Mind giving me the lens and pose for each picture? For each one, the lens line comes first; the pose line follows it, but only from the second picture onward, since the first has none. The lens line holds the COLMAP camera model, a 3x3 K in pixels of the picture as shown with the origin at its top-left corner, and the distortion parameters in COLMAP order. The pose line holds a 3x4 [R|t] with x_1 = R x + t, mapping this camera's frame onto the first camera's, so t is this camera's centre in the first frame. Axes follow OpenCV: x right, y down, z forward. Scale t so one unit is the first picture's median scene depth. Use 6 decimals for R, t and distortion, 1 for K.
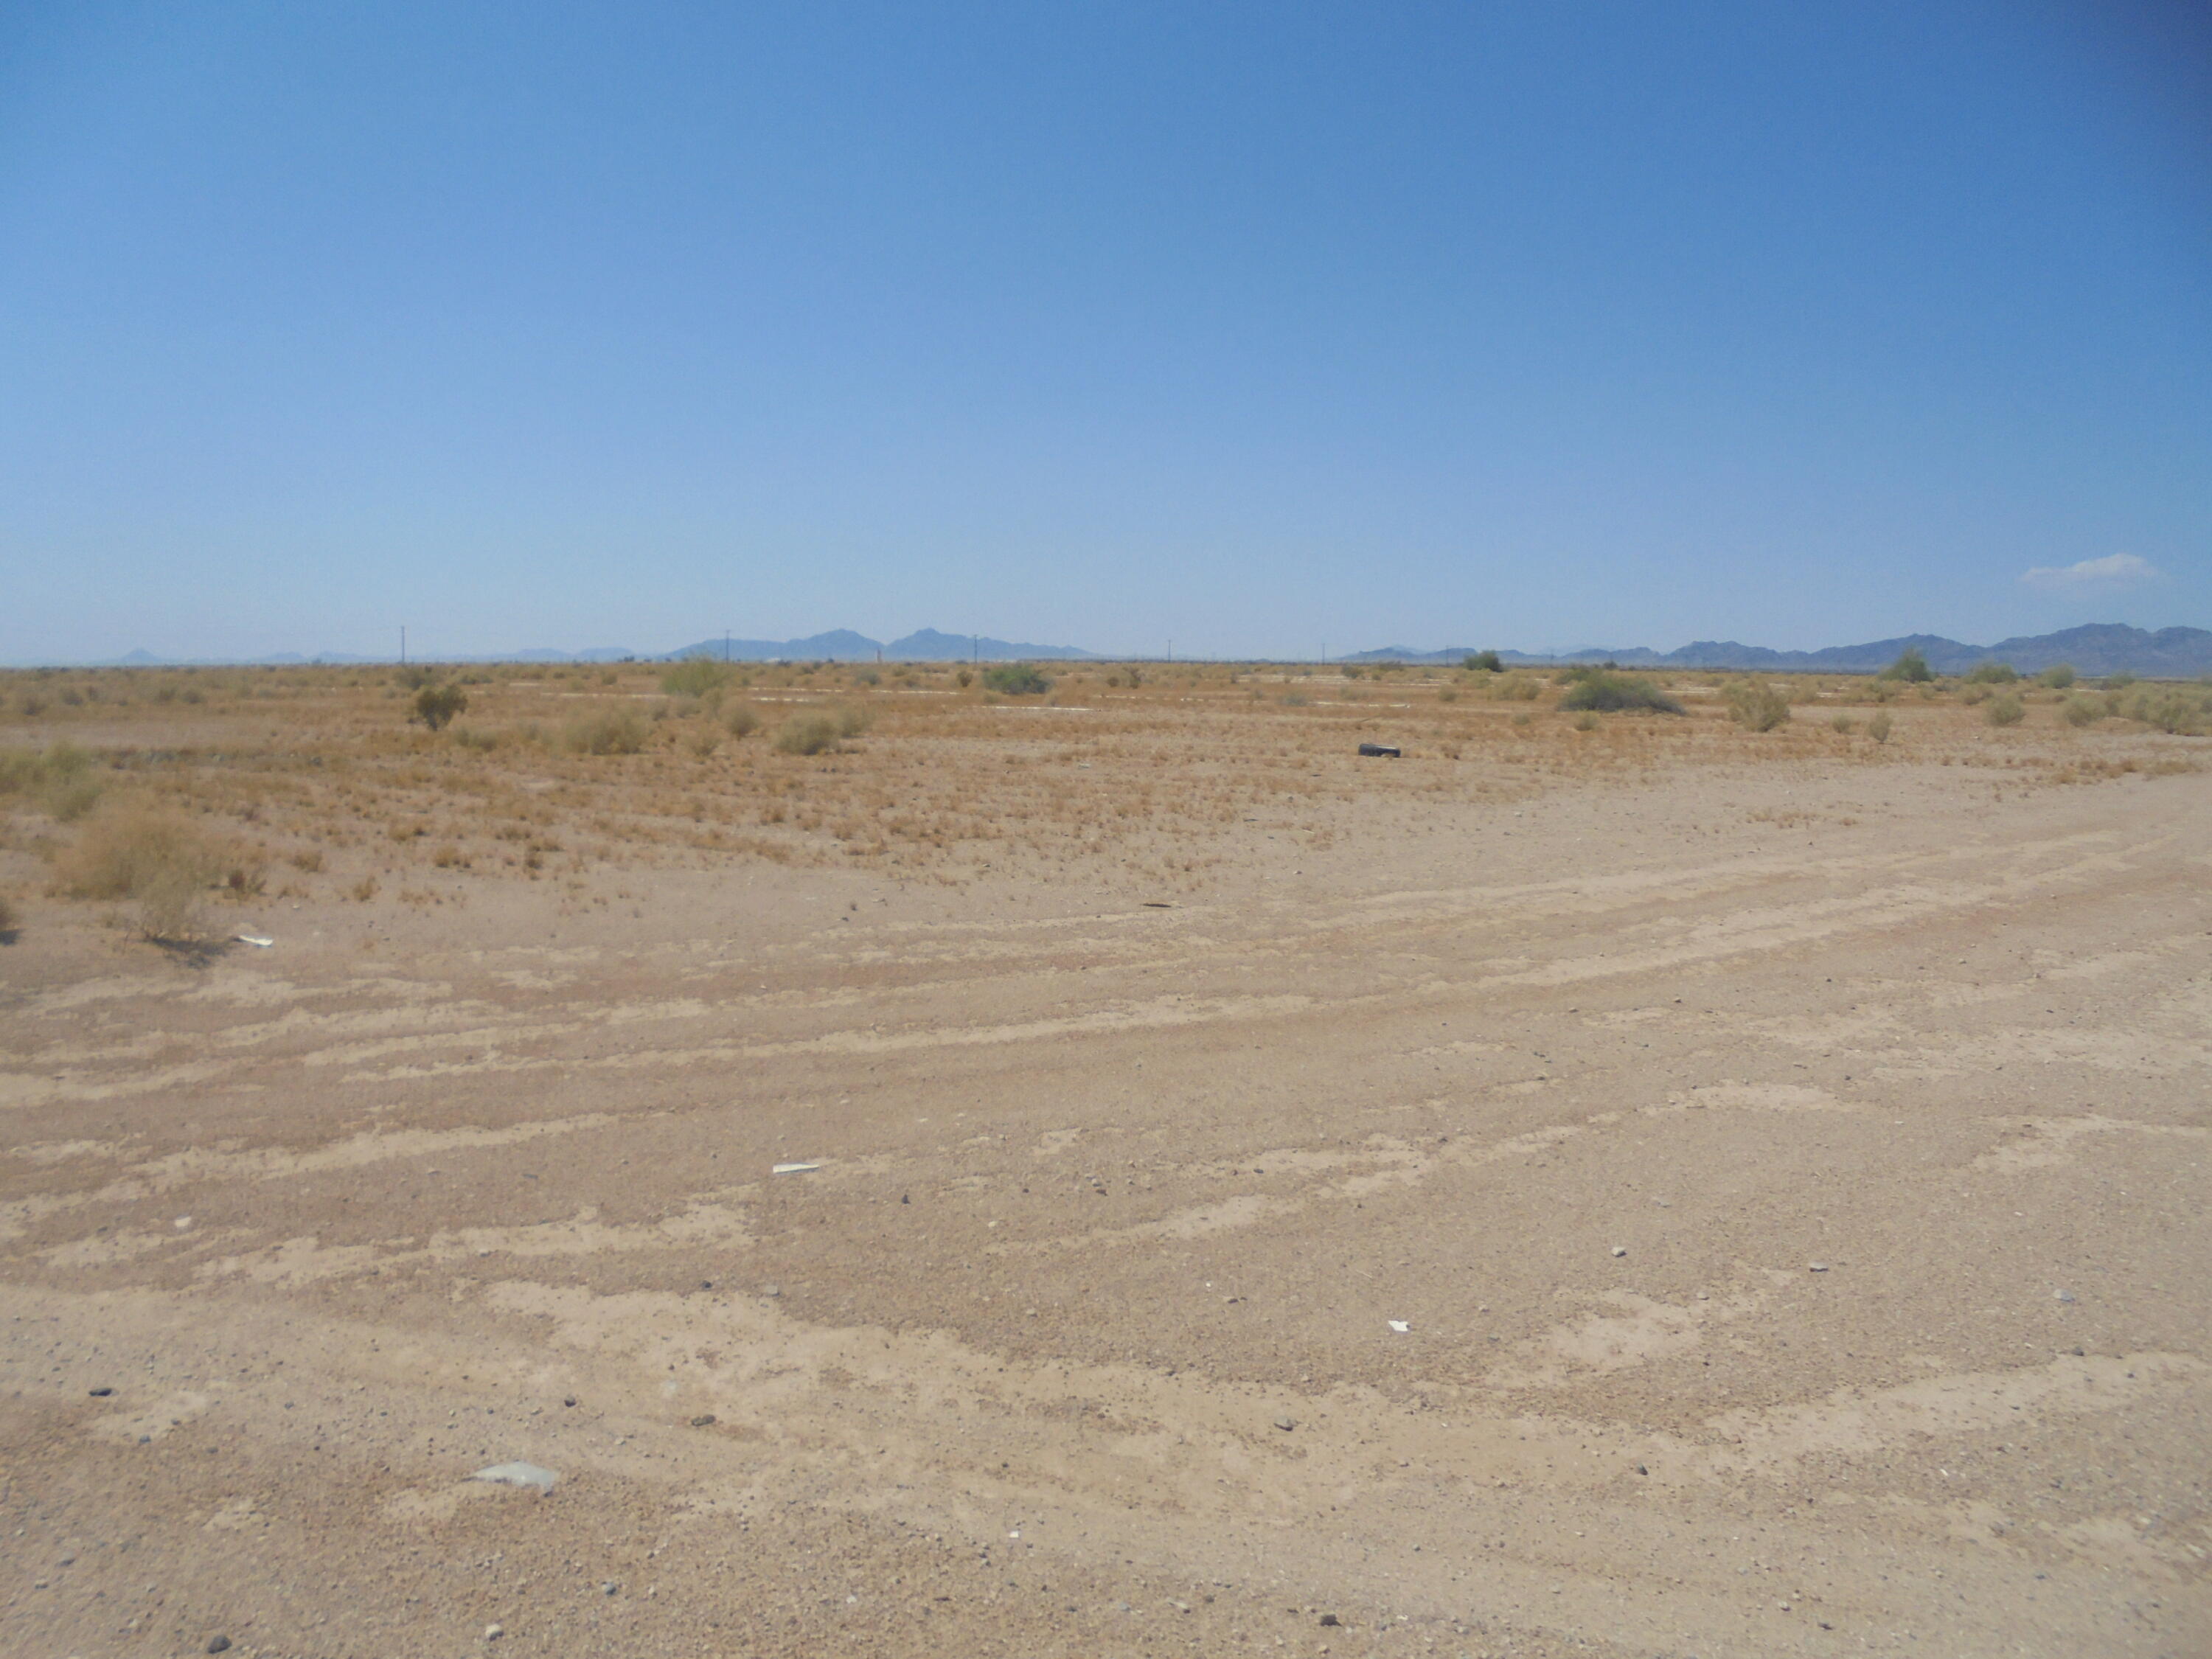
lens RADIAL K [[1693.4, 0, 1113.5], [0, 1693.4, 818.5], [0, 0, 1]] dist [-0.085818, 0.035586]
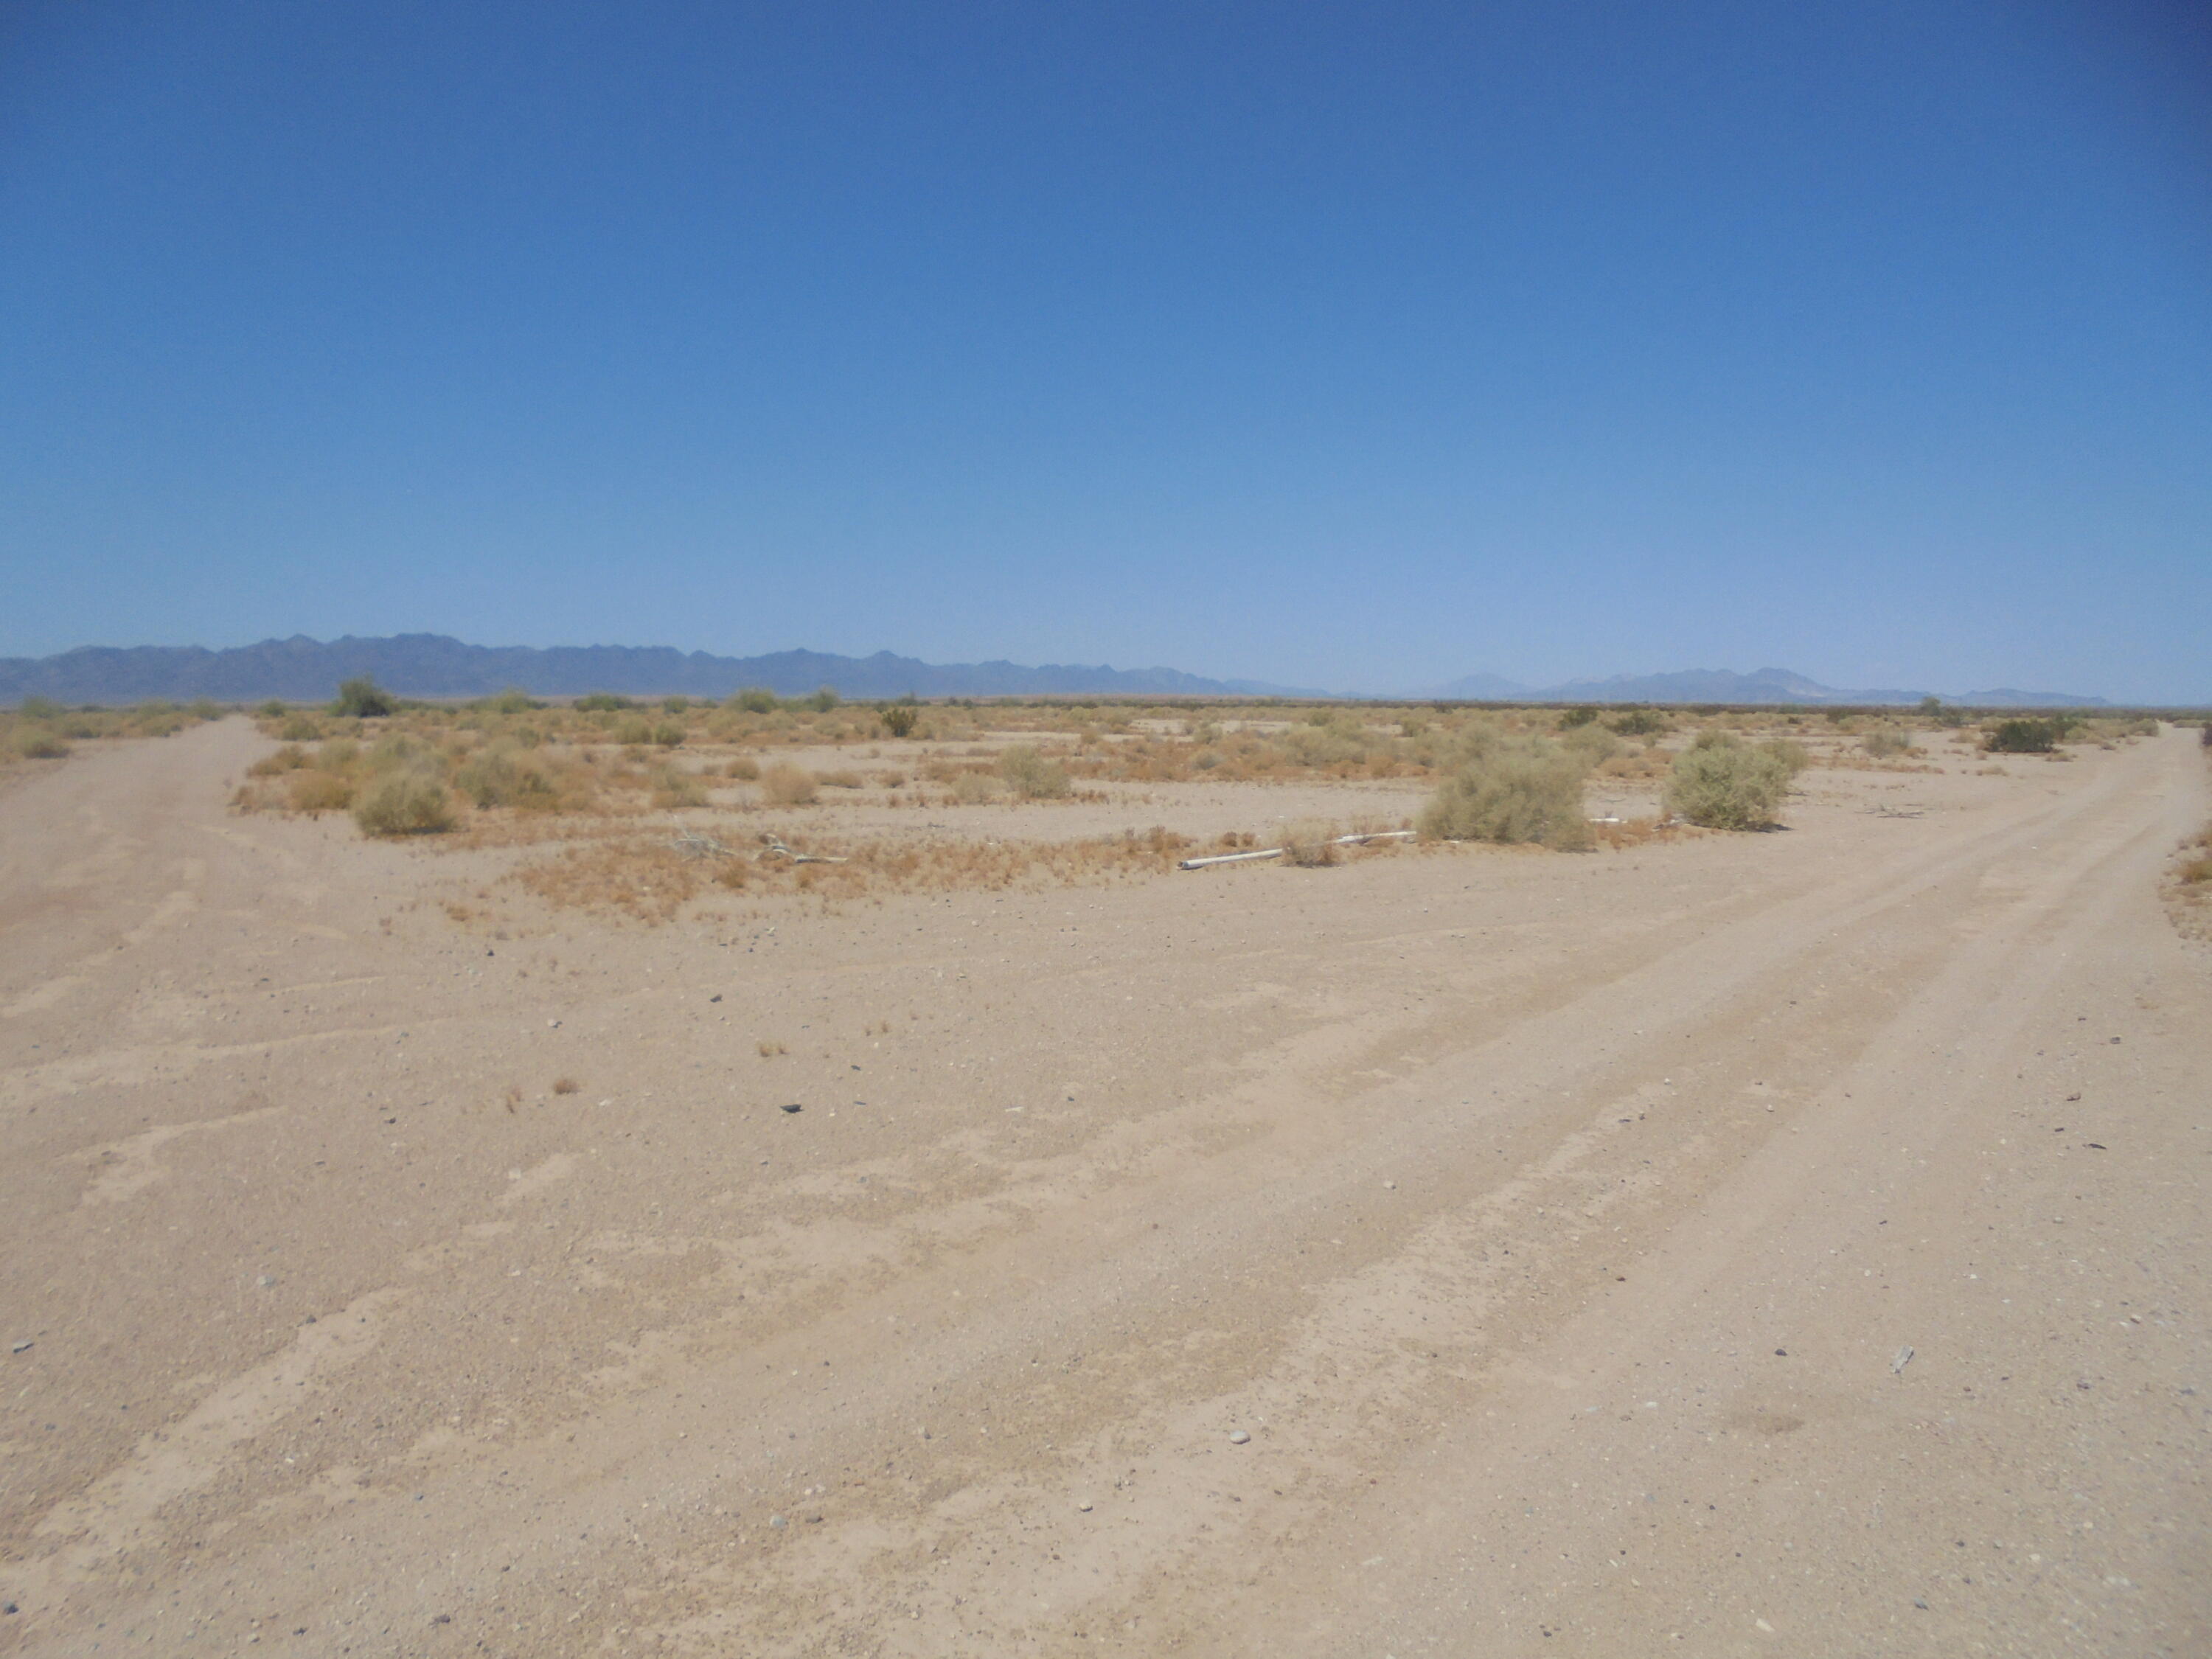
lens RADIAL K [[1693.4, 0, 1118.8], [0, 1693.4, 837.6], [0, 0, 1]] dist [-0.085818, 0.035586]
pose [[0.293485, -0.099382, 0.950784, -0.274992], [0.106360, 0.991801, 0.070839, -0.013410], [-0.950029, 0.080335, 0.301649, 0.137416]]
